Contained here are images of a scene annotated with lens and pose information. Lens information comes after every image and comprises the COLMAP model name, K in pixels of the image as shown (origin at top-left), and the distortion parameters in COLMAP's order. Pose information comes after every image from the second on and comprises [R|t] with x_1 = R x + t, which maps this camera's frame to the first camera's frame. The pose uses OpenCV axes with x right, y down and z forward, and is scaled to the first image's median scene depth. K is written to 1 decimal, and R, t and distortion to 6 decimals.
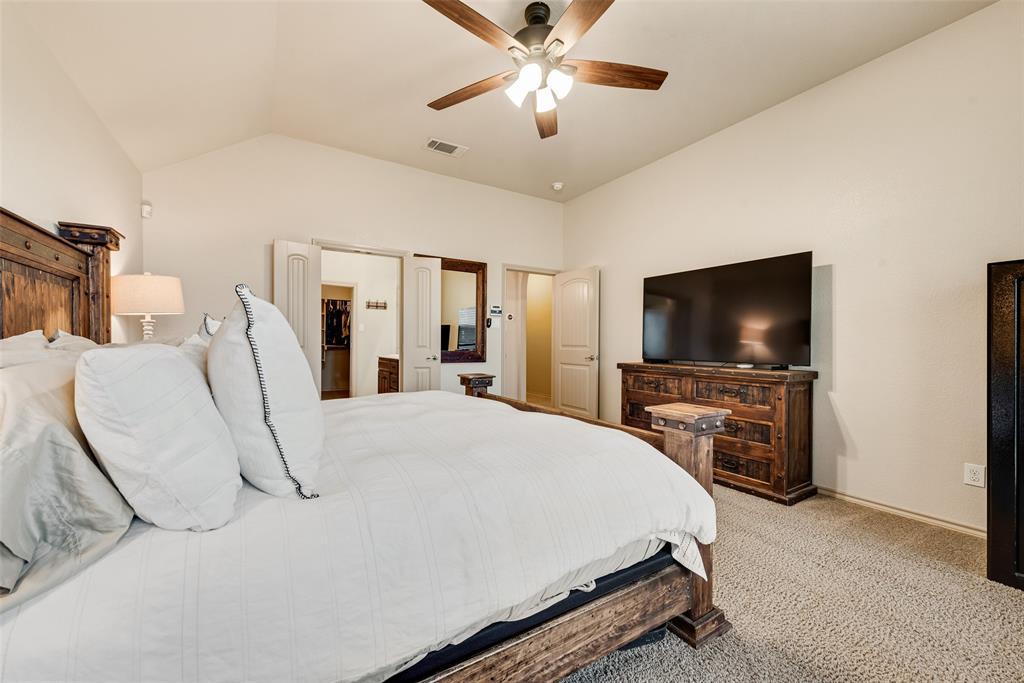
lens RADIAL K [[403.8, 0, 511.2], [0, 403.8, 343.0], [0, 0, 1]] dist [0.003852, -0.000822]
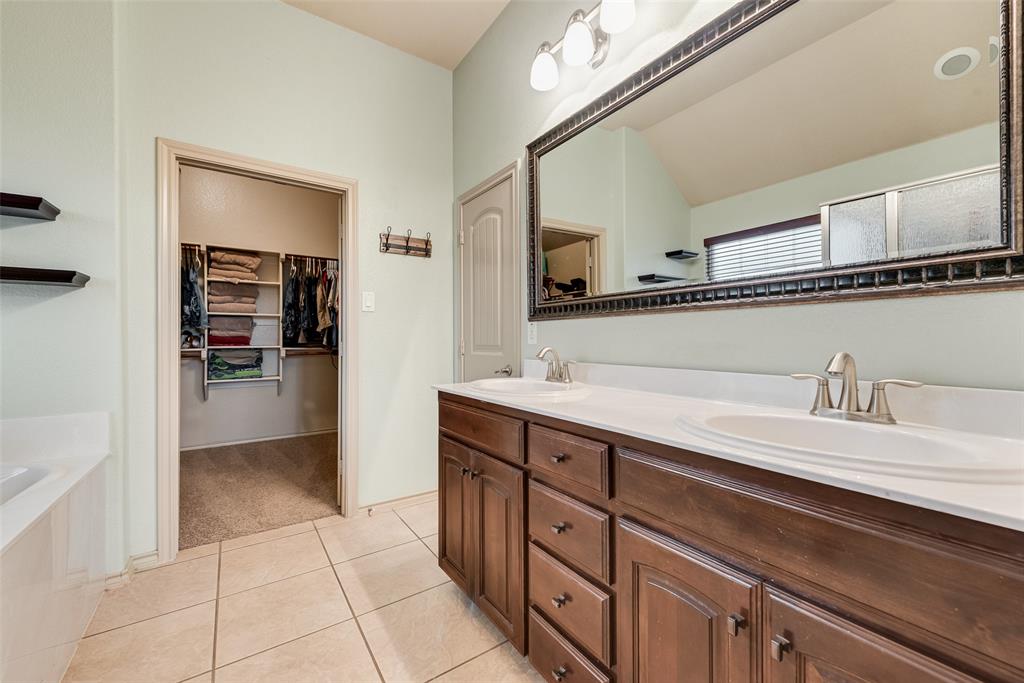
lens RADIAL K [[403.8, 0, 512.3], [0, 403.8, 336.4], [0, 0, 1]] dist [0.003852, -0.000822]
pose [[0.998858, -0.008581, 0.046991, -0.211449], [0.008762, 0.999955, -0.003648, -0.003302], [-0.046958, 0.004055, 0.998889, 0.513915]]
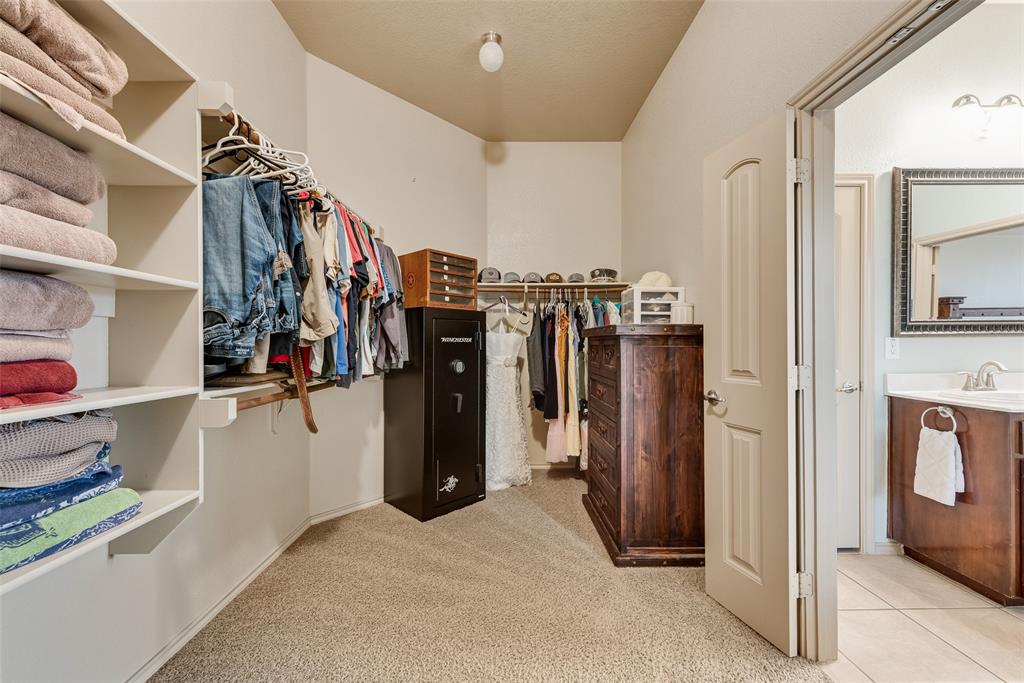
lens RADIAL K [[403.8, 0, 511.1], [0, 403.8, 345.5], [0, 0, 1]] dist [0.003852, -0.000822]
pose [[0.510675, -0.011351, 0.859699, -0.540472], [0.006987, 0.999935, 0.009053, -0.012273], [-0.859745, 0.001384, 0.510721, 0.843491]]
